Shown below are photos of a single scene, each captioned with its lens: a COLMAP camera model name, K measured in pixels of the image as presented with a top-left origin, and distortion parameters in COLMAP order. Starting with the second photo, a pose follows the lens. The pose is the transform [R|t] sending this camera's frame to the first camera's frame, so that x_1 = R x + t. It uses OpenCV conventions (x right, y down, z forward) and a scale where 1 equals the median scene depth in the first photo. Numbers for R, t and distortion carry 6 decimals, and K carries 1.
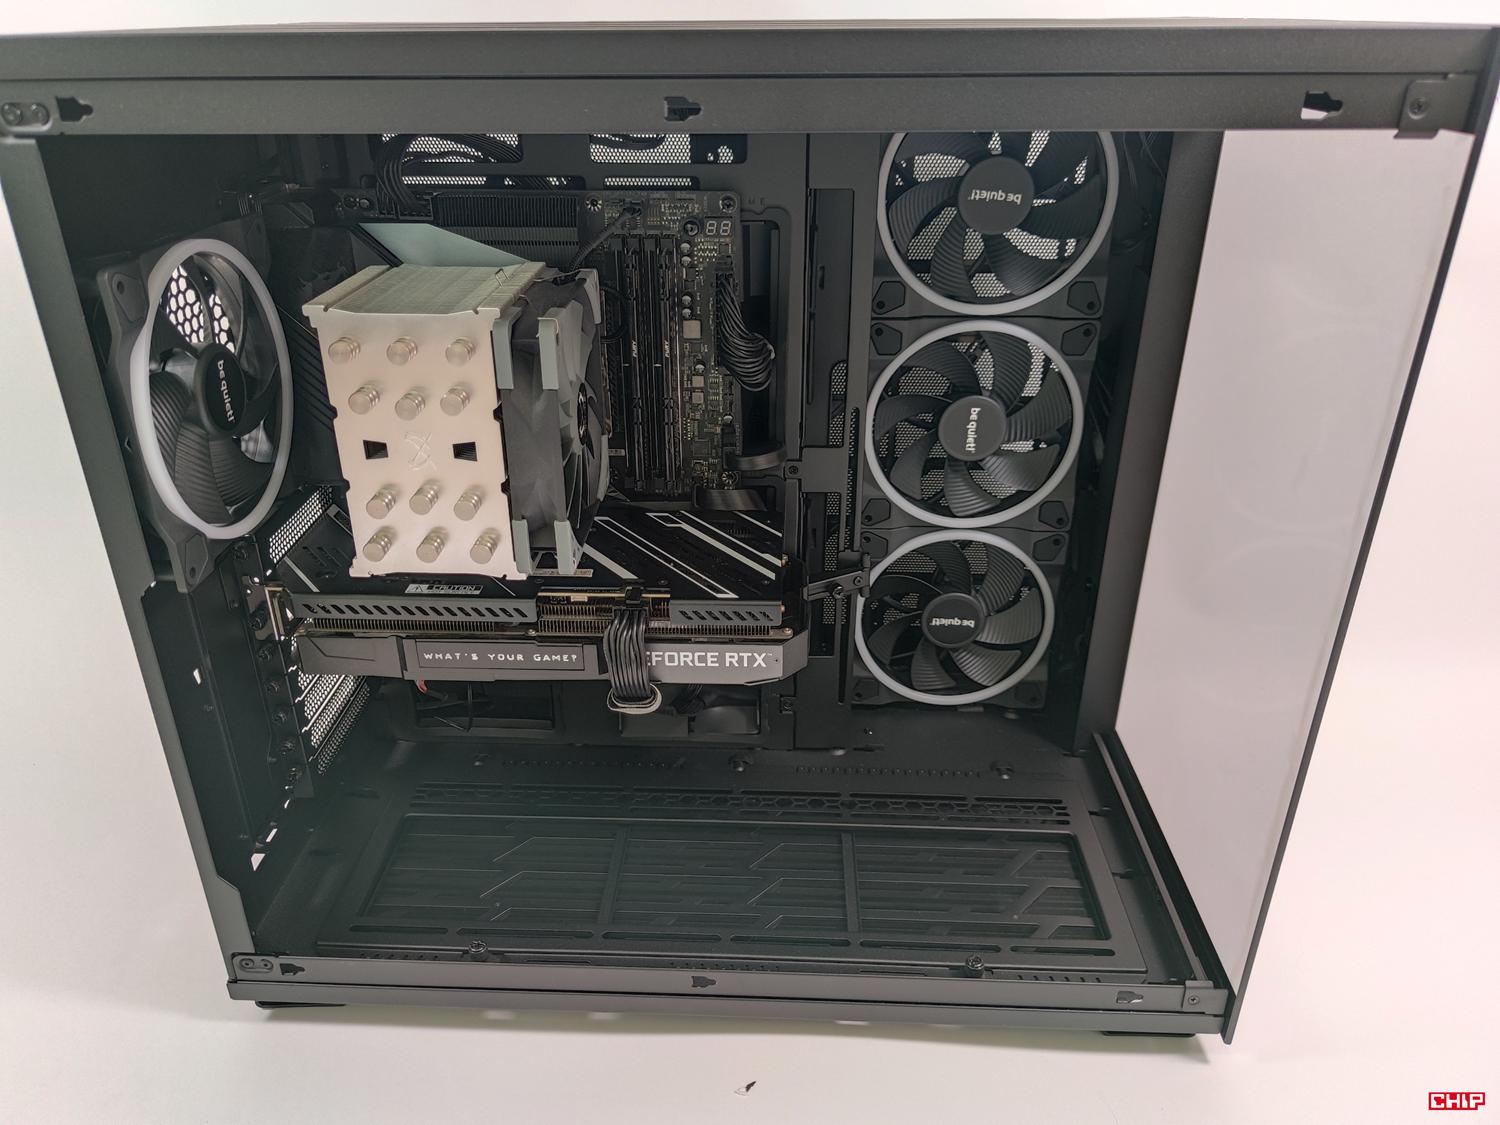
lens RADIAL K [[1099.8, 0, 740.1], [0, 1099.8, 548.6], [0, 0, 1]] dist [-0.011262, 0.010093]
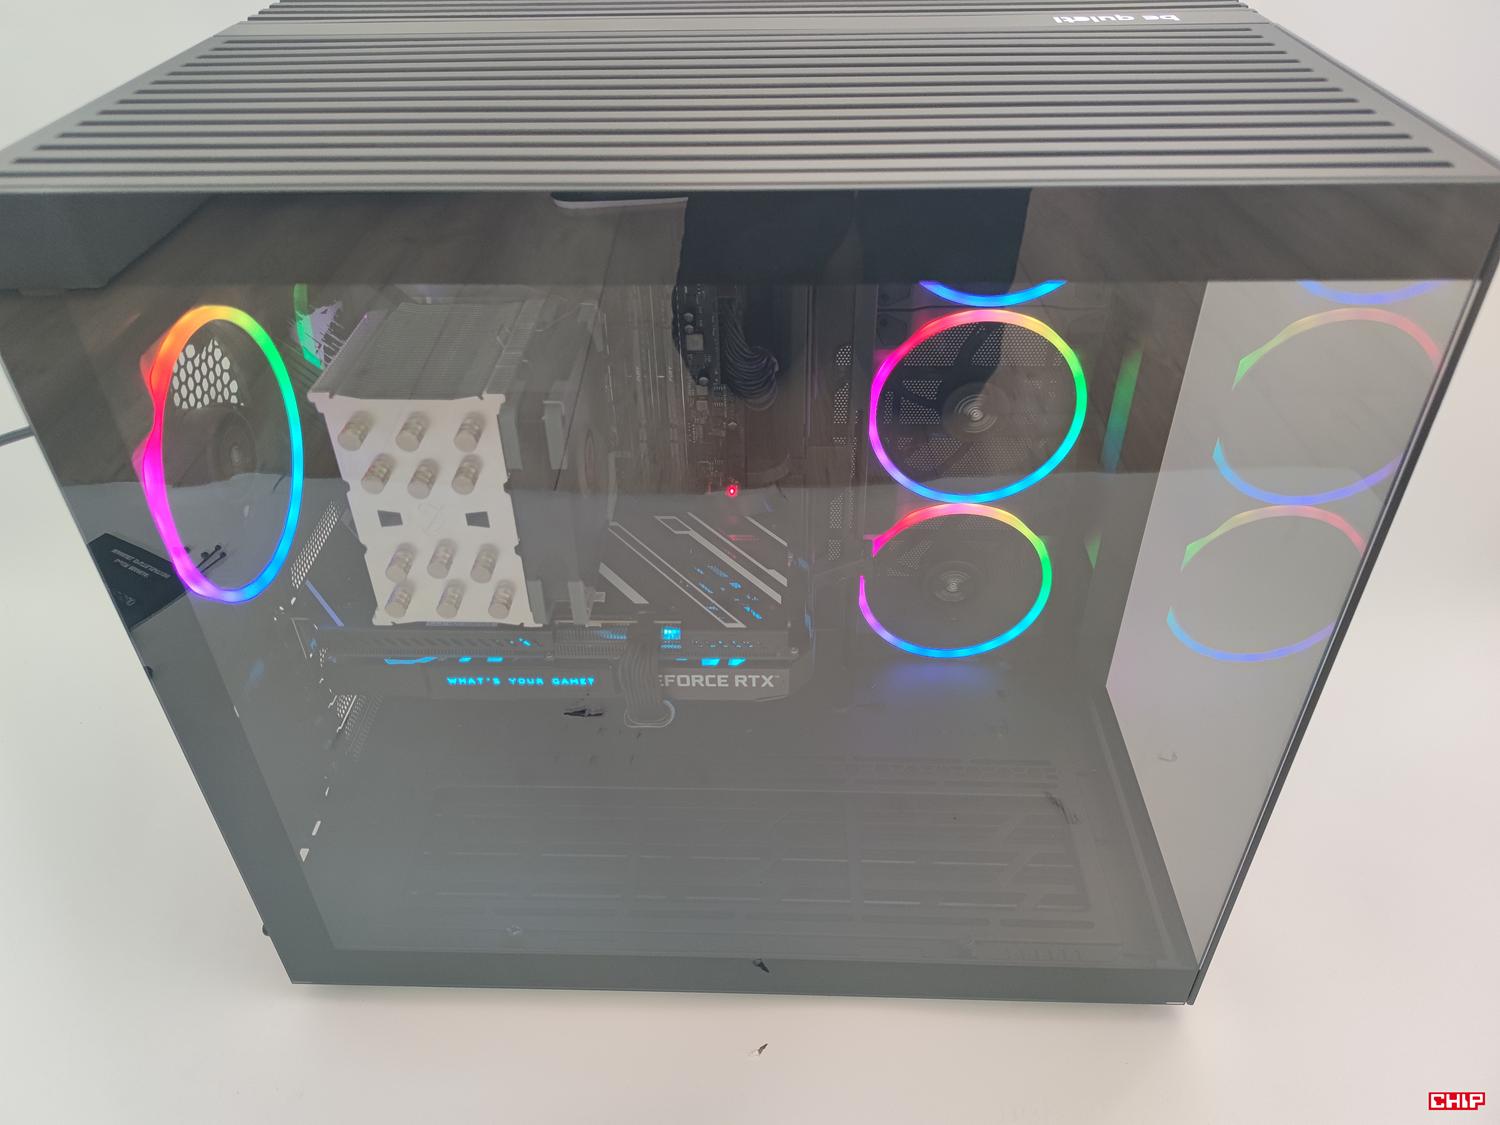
lens RADIAL K [[1093.1, 0, 749.7], [0, 1093.1, 569.7], [0, 0, 1]] dist [-0.003245, -0.011881]
pose [[0.999874, -0.015756, 0.002072, 0.000370], [0.015093, 0.982337, 0.186511, -0.197647], [-0.004974, -0.186456, 0.982451, -0.009172]]
